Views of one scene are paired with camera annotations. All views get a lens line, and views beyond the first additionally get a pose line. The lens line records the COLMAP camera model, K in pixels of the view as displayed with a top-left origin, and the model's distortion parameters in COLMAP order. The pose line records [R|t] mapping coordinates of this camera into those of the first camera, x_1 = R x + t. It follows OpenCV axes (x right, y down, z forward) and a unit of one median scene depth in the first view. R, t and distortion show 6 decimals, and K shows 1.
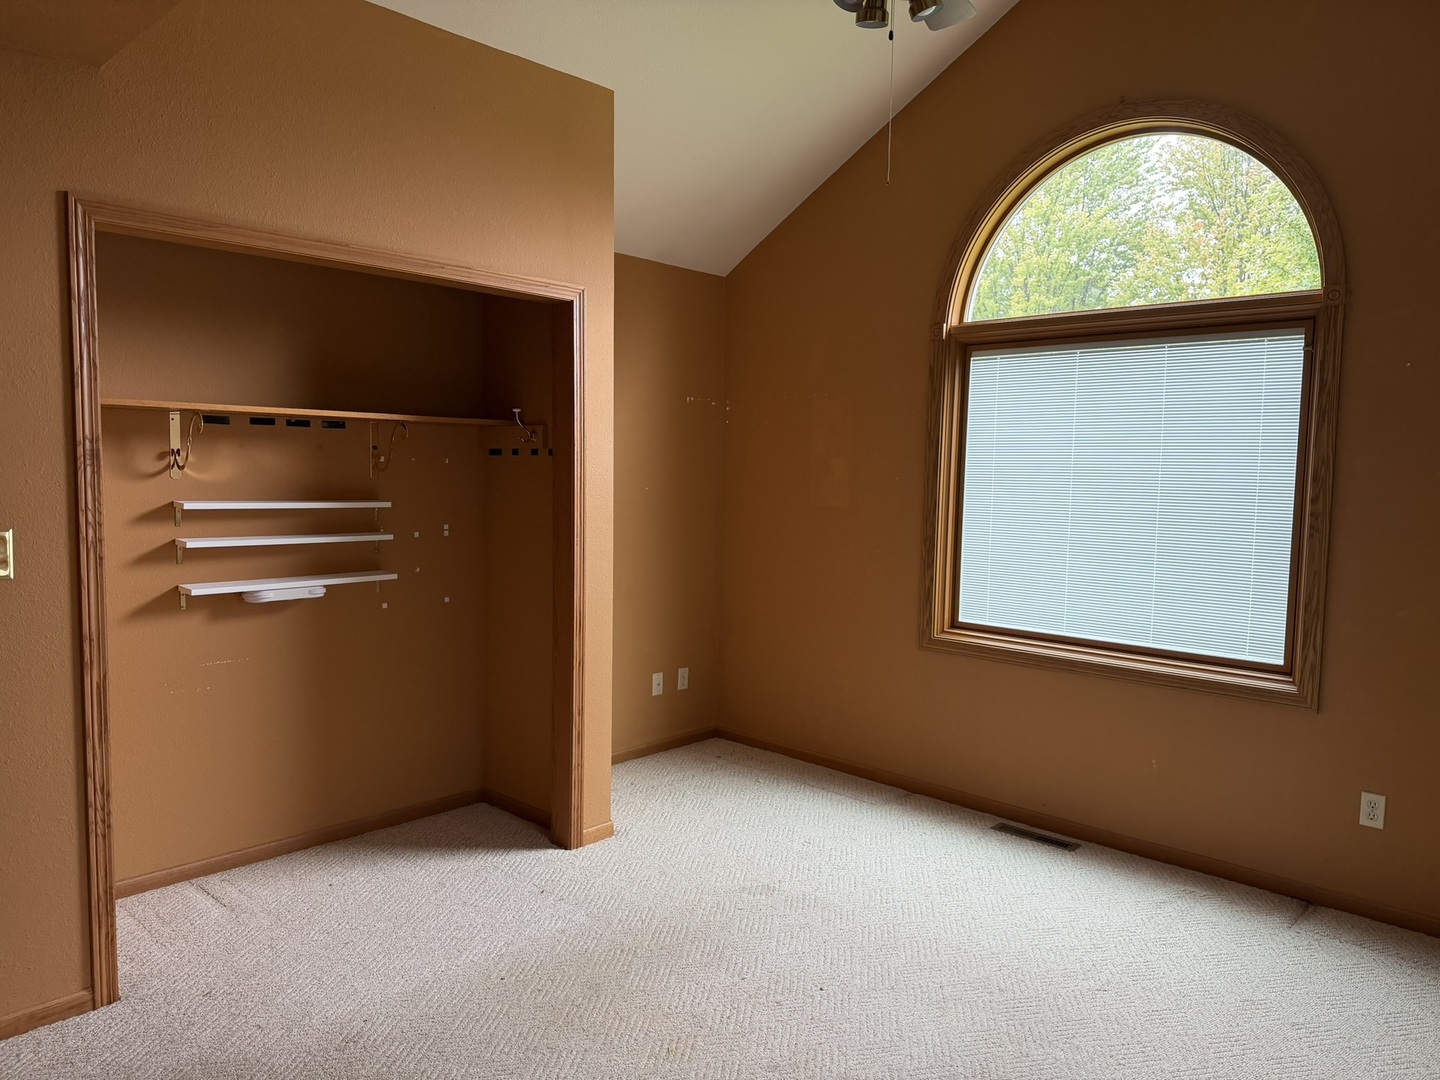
lens RADIAL K [[1005.6, 0, 715.1], [0, 1005.6, 541.4], [0, 0, 1]] dist [0.072060, -0.086718]
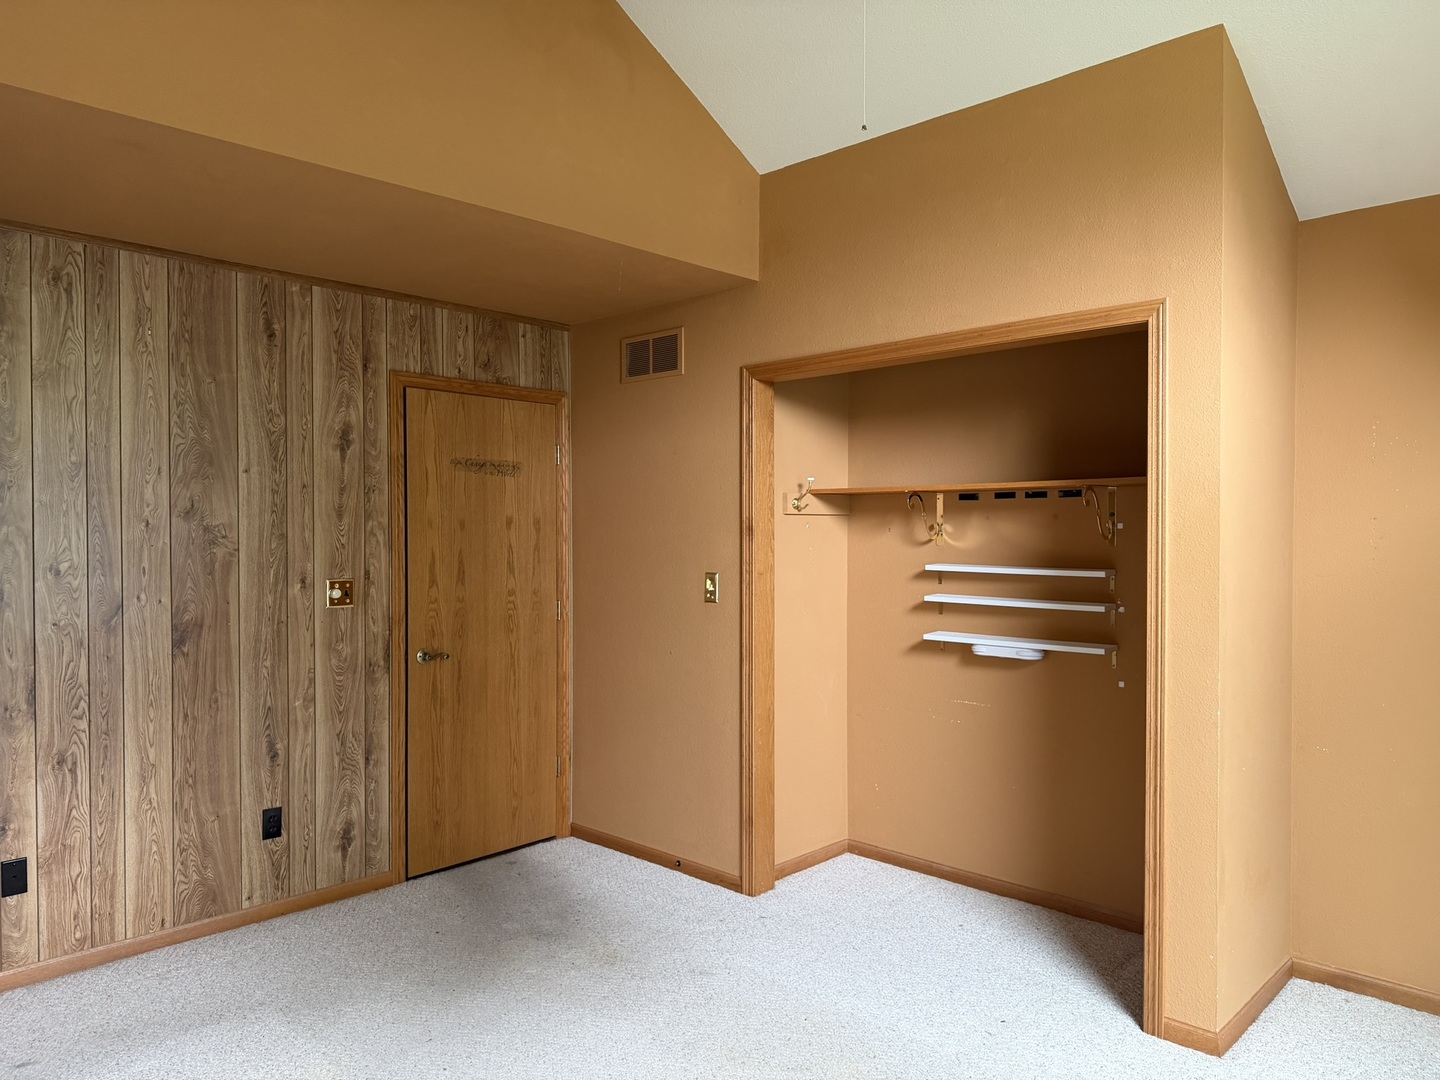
lens RADIAL K [[1005.6, 0, 732.5], [0, 1005.6, 540.9], [0, 0, 1]] dist [0.072060, -0.086718]
pose [[-0.002851, -0.005990, -0.999978, 0.673551], [-0.071375, 0.997433, -0.005771, -0.040435], [0.997445, 0.071357, -0.003272, 0.713953]]
